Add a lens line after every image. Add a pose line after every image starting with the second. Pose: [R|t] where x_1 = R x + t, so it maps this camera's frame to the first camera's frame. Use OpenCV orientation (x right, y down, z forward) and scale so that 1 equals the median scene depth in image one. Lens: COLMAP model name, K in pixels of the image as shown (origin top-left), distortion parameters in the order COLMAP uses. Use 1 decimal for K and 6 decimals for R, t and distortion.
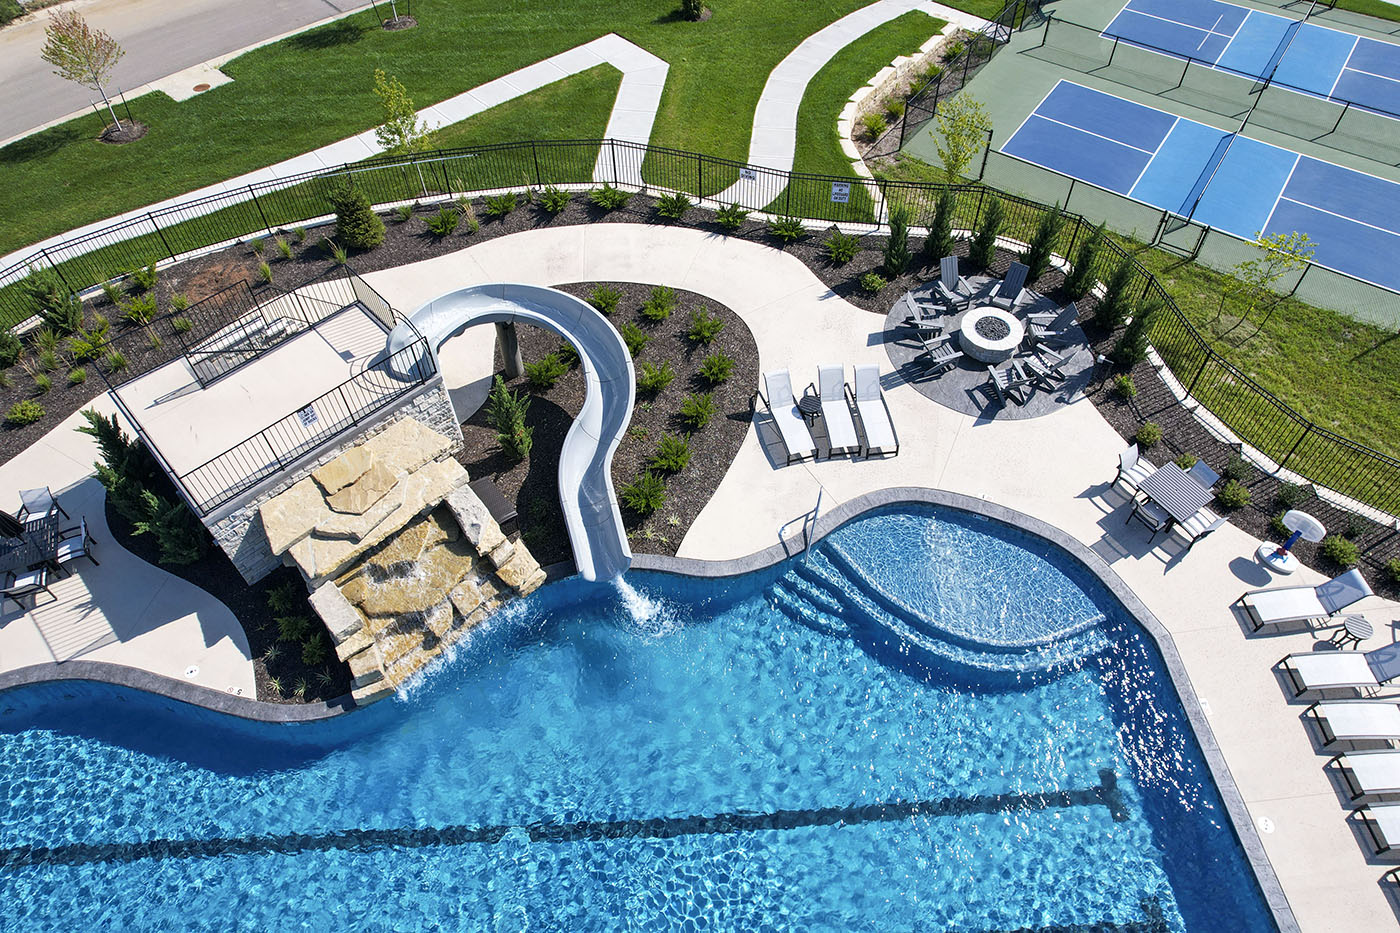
lens RADIAL K [[944.5, 0, 703.7], [0, 944.5, 437.3], [0, 0, 1]] dist [-0.063650, 0.051933]
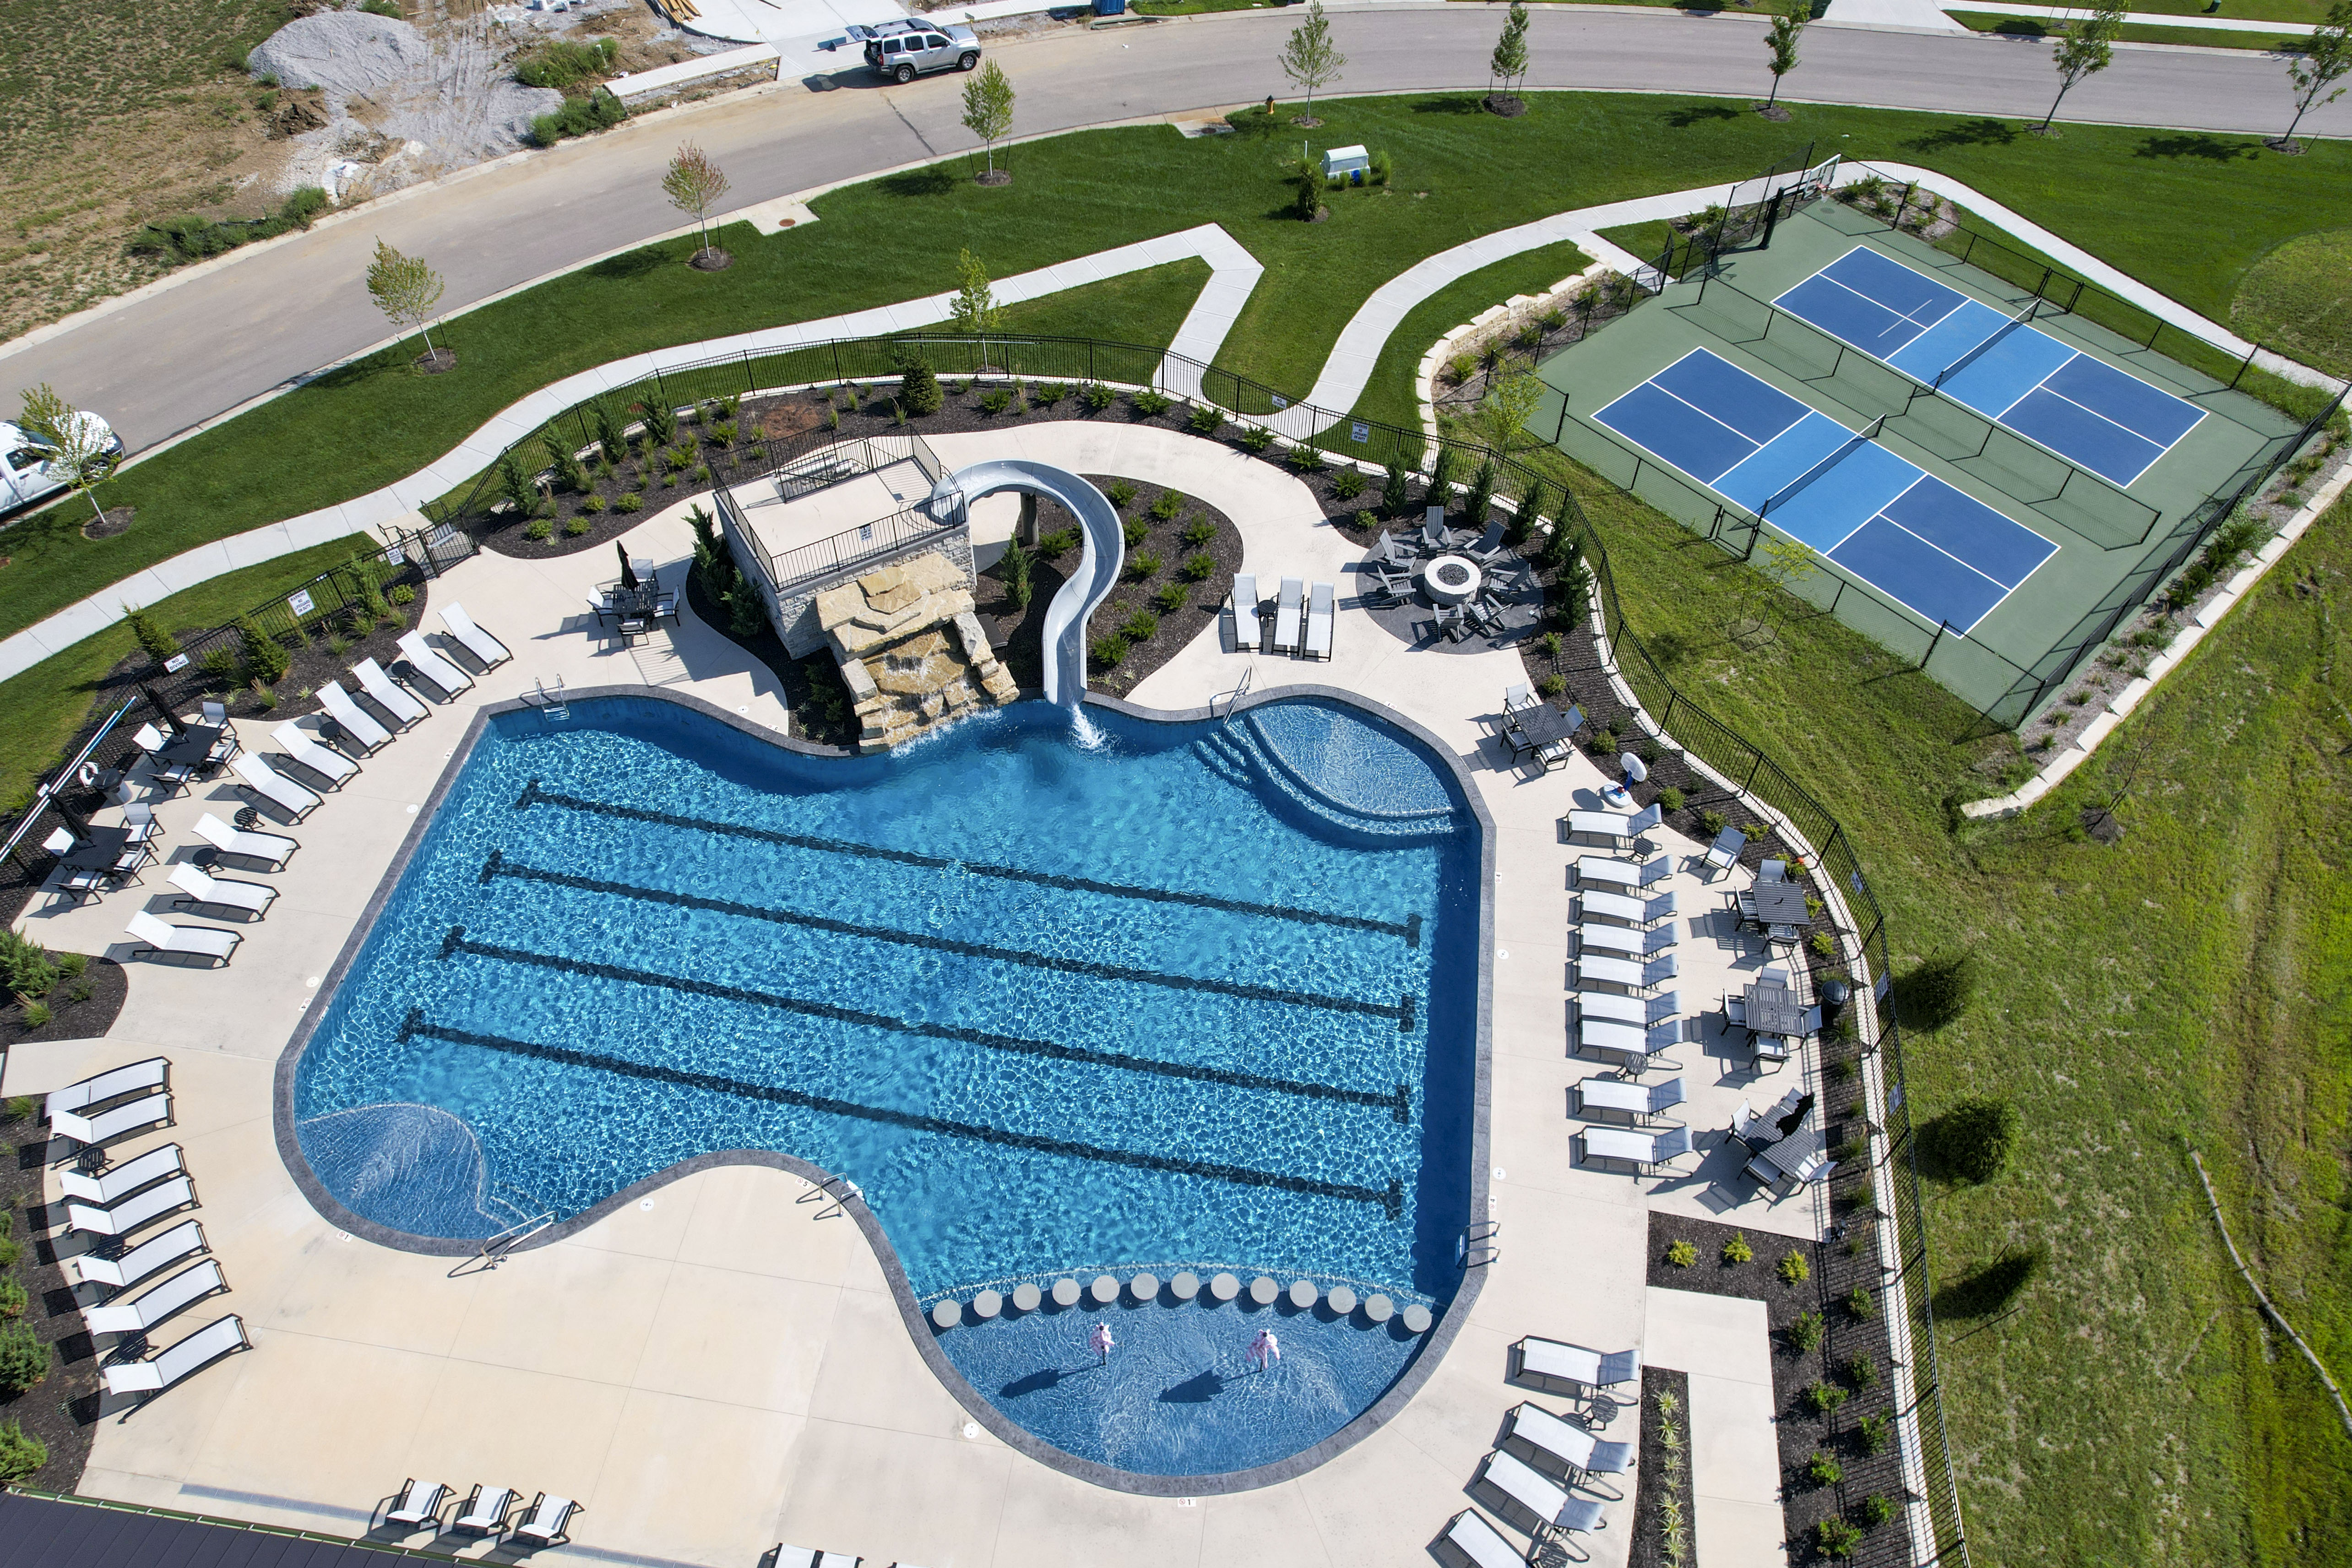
lens RADIAL K [[1575.5, 0, 1176.0], [0, 1575.5, 784.0], [0, 0, 1]] dist [-0.041998, 0.005359]
pose [[0.974538, 0.188492, -0.121435, 0.273044], [-0.188620, 0.981993, 0.010543, 0.176386], [0.121236, 0.012630, 0.992543, -0.919406]]
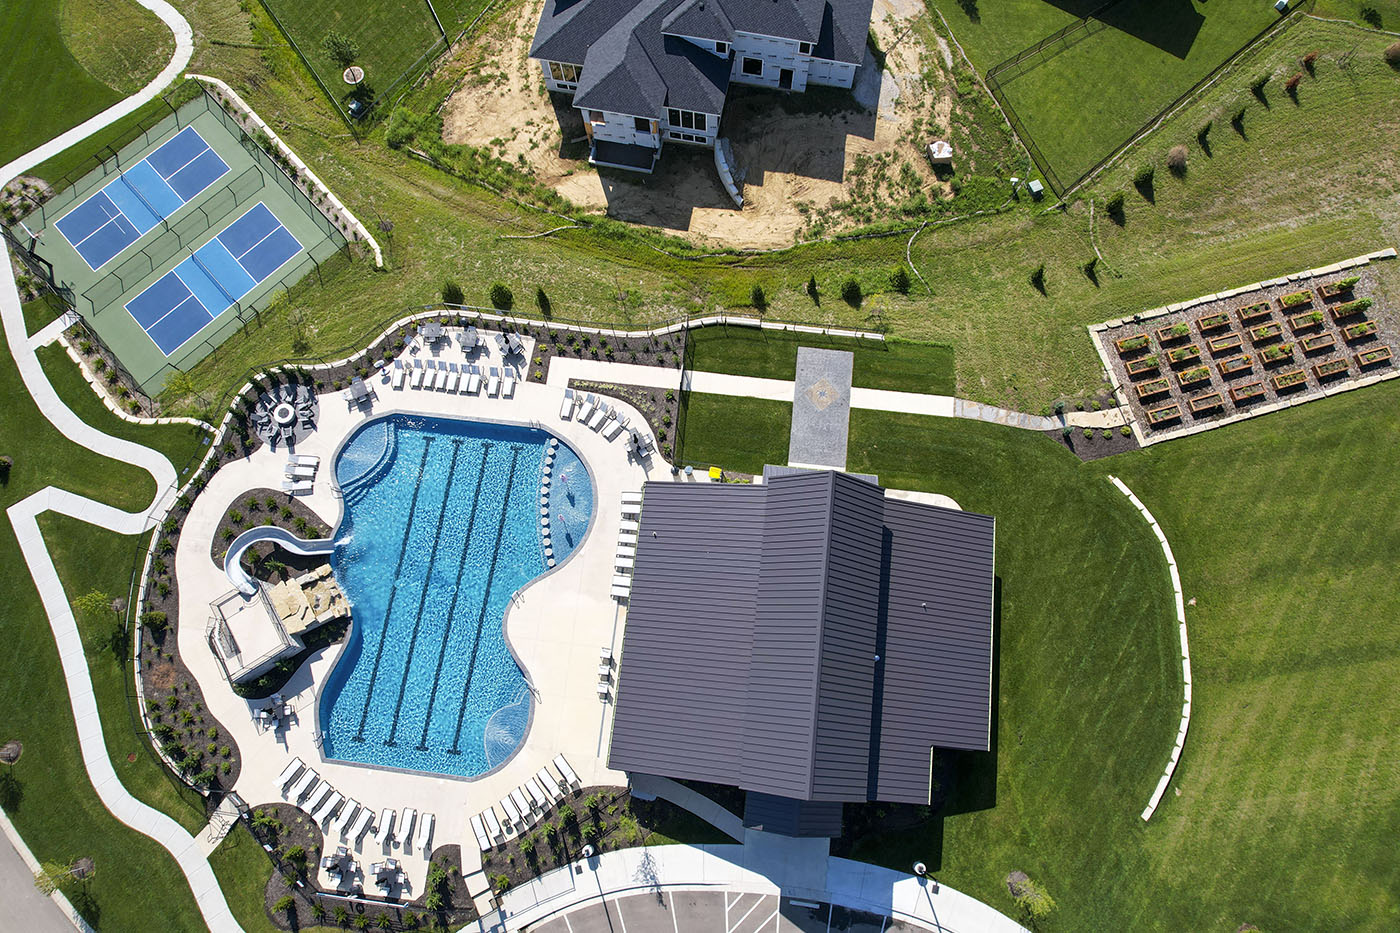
lens RADIAL K [[937.8, 0, 700.0], [0, 937.8, 466.5], [0, 0, 1]] dist [-0.041998, 0.005359]
pose [[0.195919, -0.939103, 0.282314, -0.465542], [0.769659, 0.325657, 0.549156, -0.710160], [-0.607652, 0.109695, 0.786591, -2.287384]]
